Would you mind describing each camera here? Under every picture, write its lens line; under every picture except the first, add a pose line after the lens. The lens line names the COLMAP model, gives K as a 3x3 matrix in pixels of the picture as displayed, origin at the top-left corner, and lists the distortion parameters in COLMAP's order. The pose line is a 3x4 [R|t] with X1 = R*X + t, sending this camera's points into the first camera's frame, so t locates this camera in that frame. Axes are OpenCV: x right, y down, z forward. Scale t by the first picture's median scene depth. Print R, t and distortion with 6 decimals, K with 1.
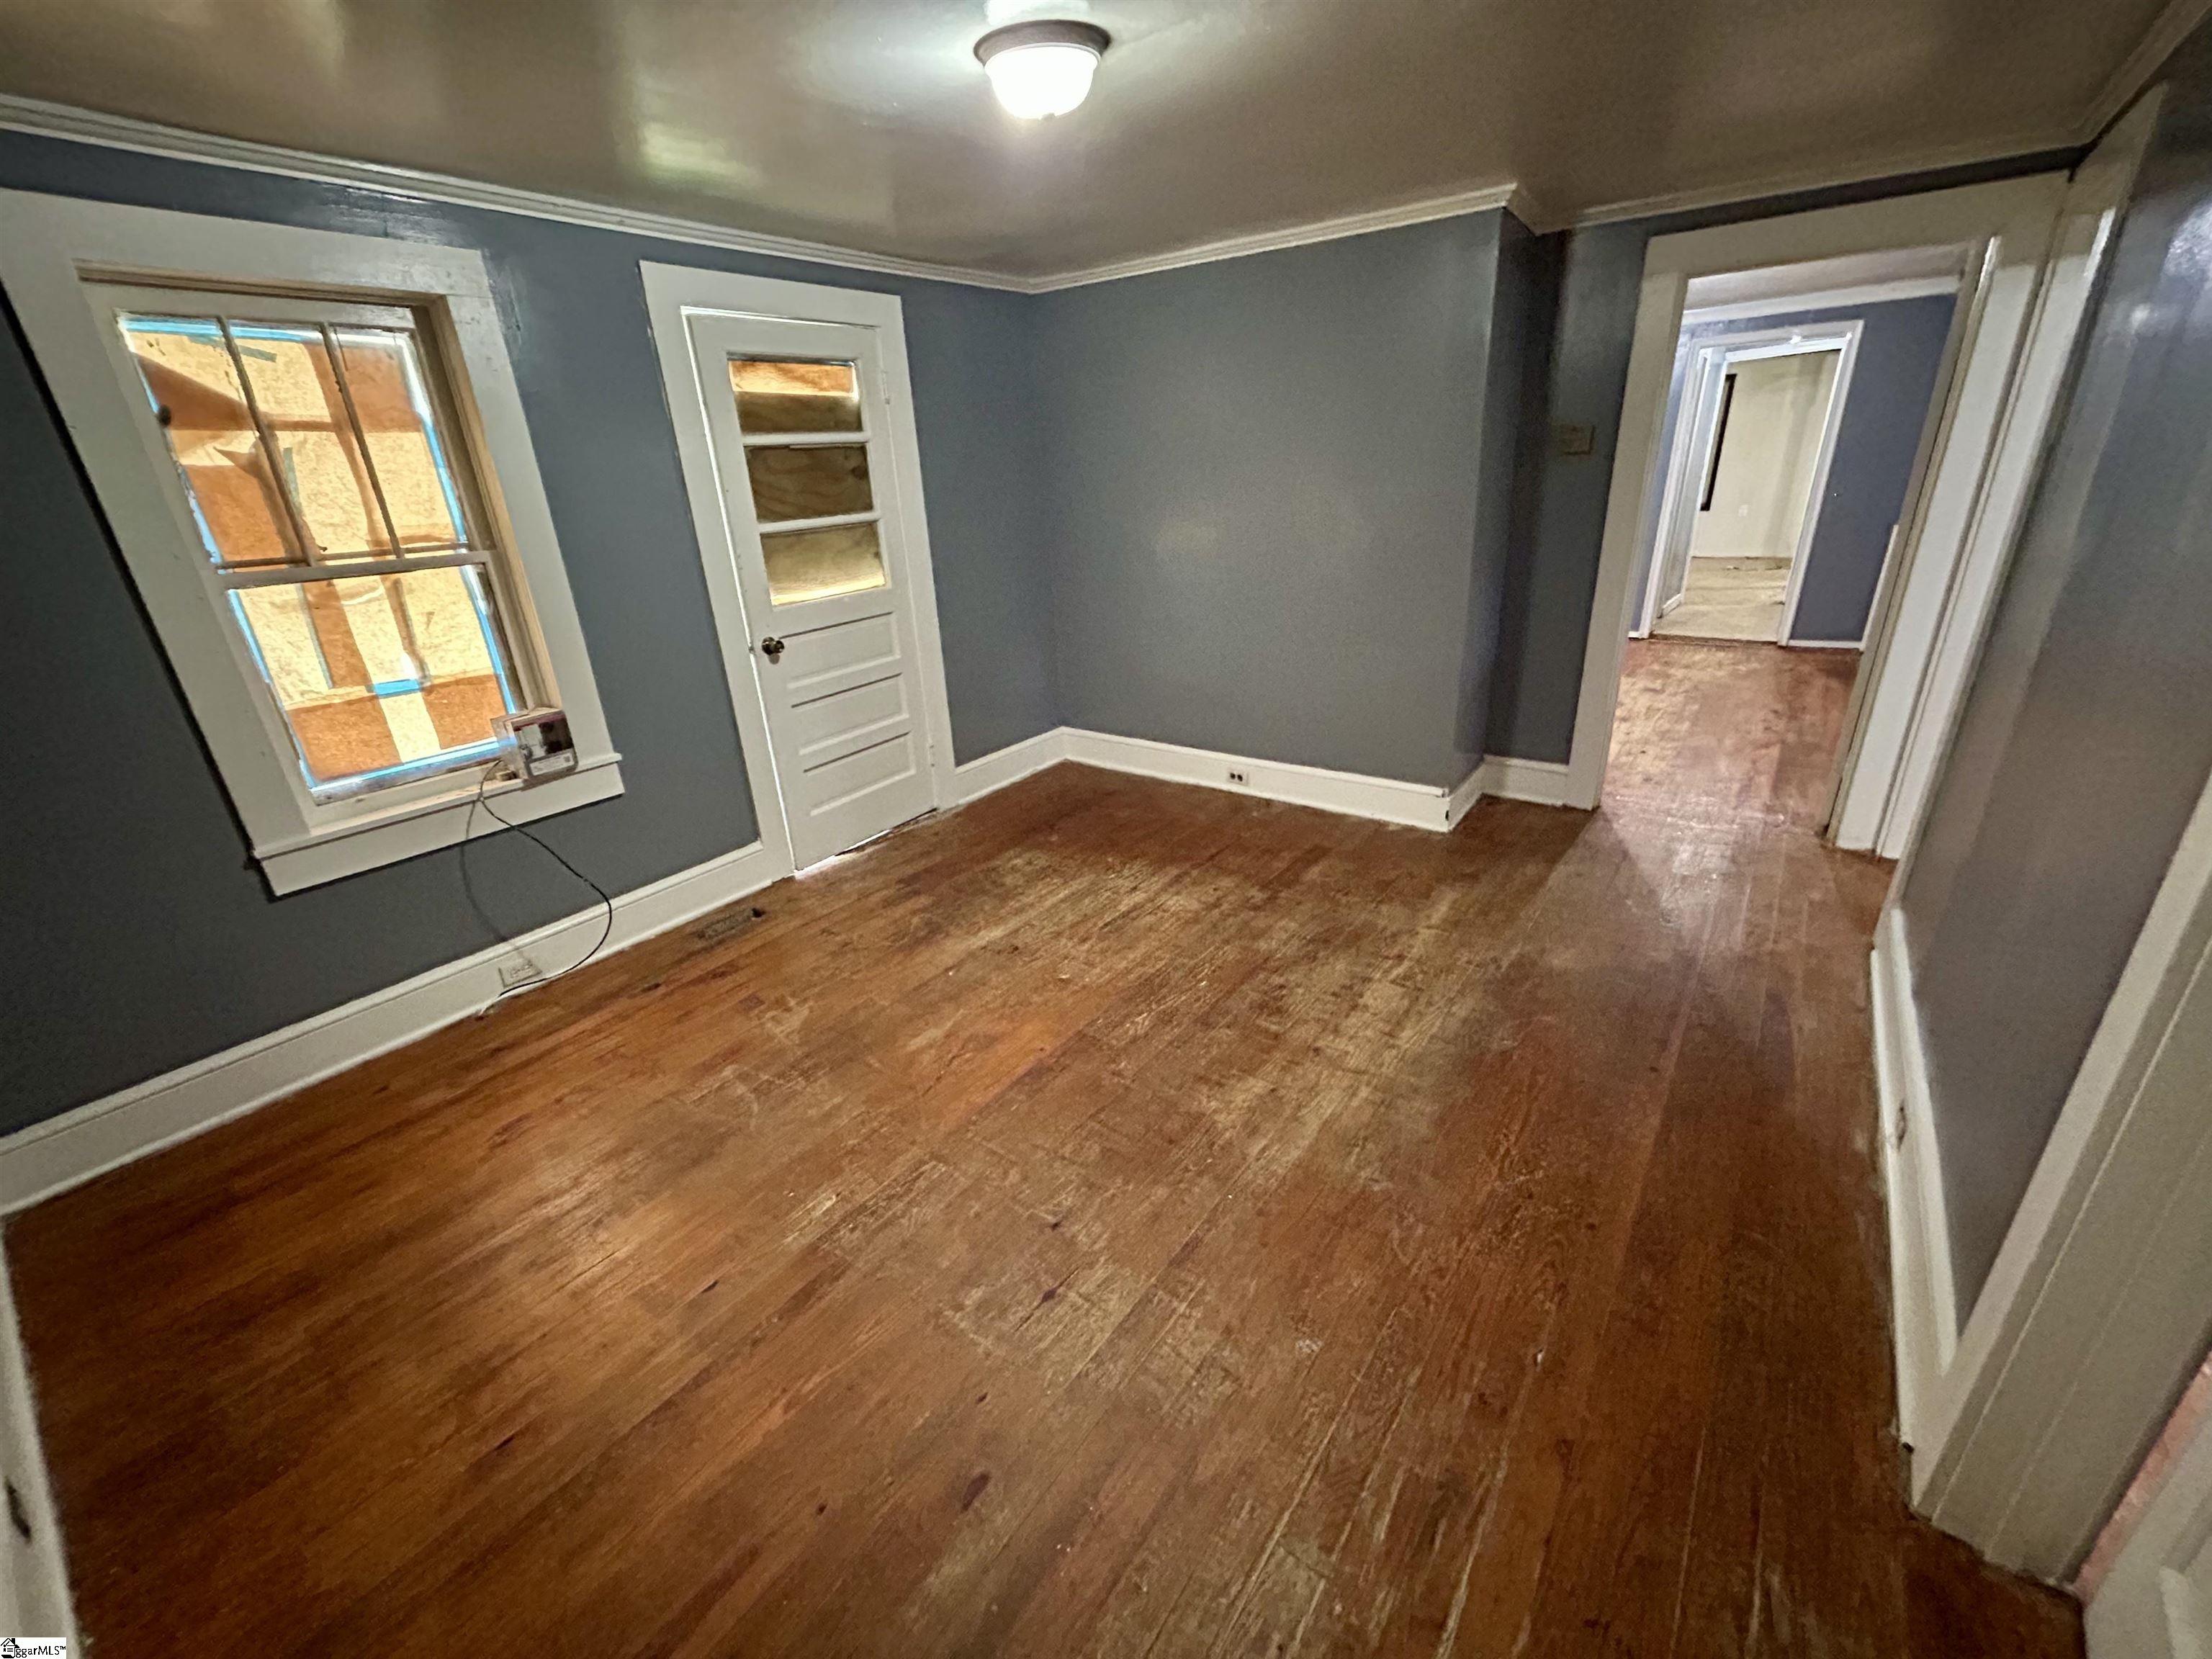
lens RADIAL K [[898.9, 0, 1099.1], [0, 898.9, 846.2], [0, 0, 1]] dist [0.003220, 0.000981]
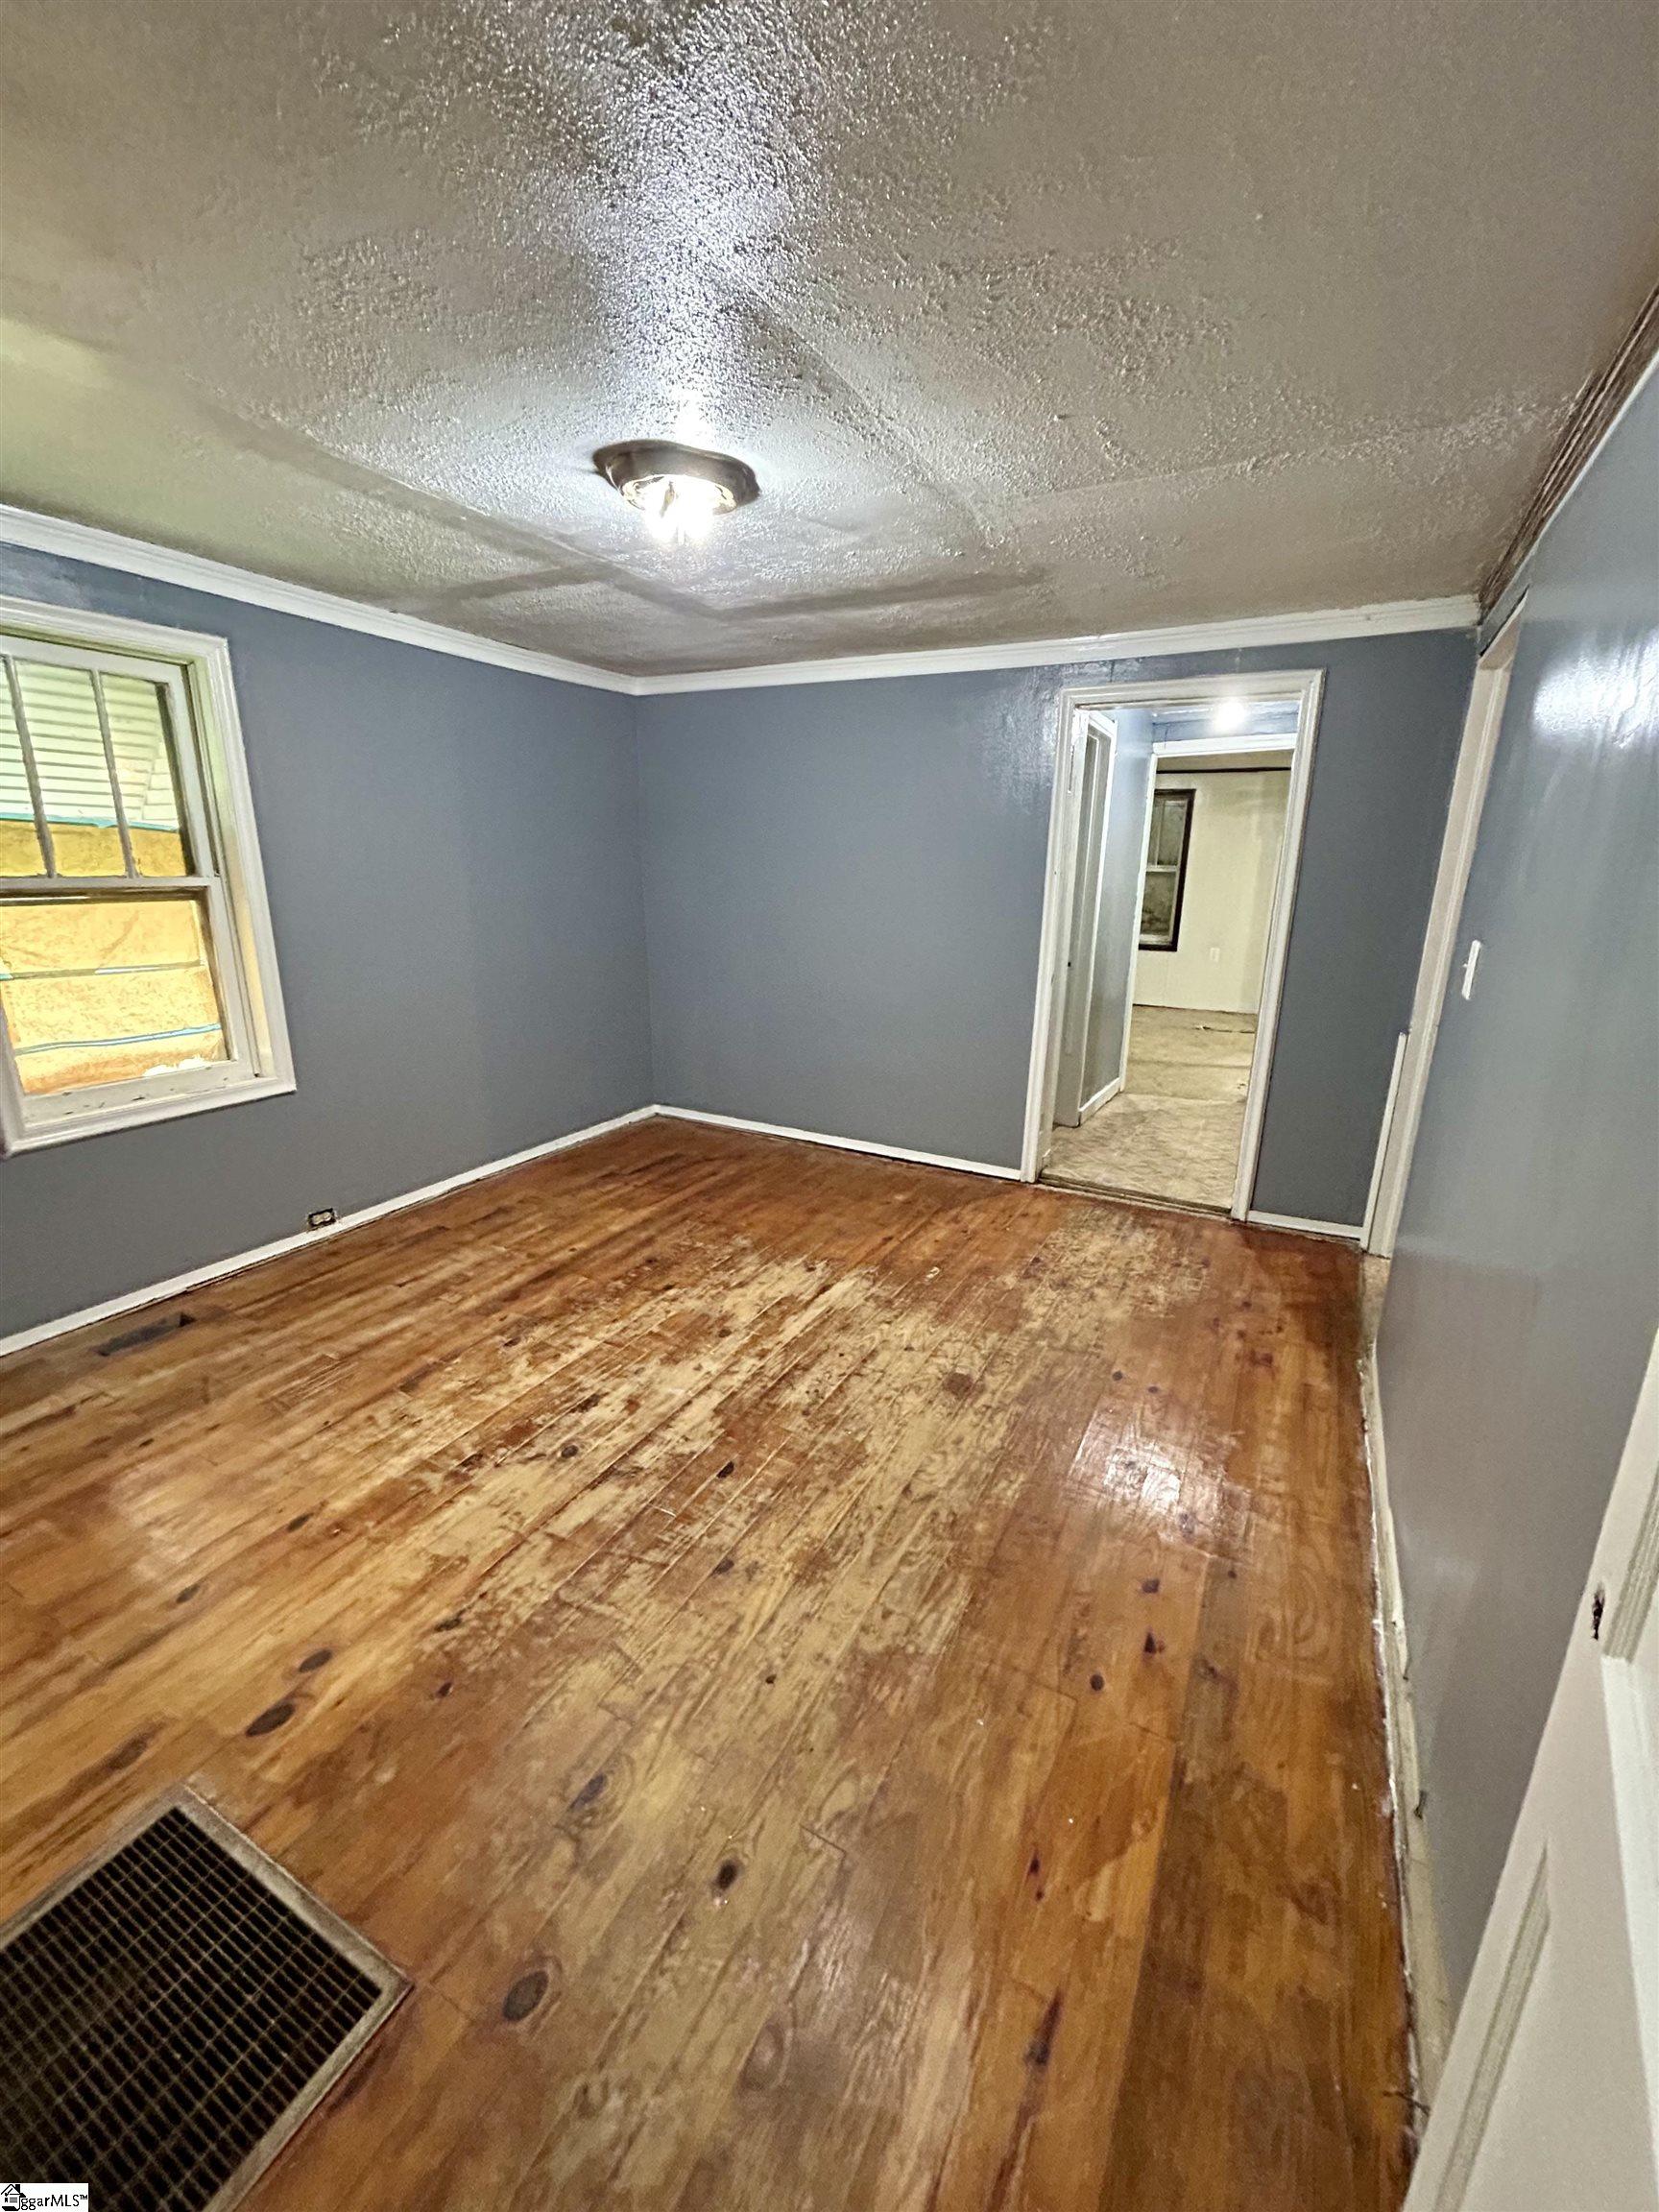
lens RADIAL K [[898.9, 0, 827.5], [0, 898.9, 1104.1], [0, 0, 1]] dist [0.003220, 0.000981]
pose [[0.986171, 0.029717, 0.163047, 0.408819], [-0.008039, 0.991212, -0.132035, -0.218210], [-0.165538, 0.128899, 0.977744, 0.479014]]
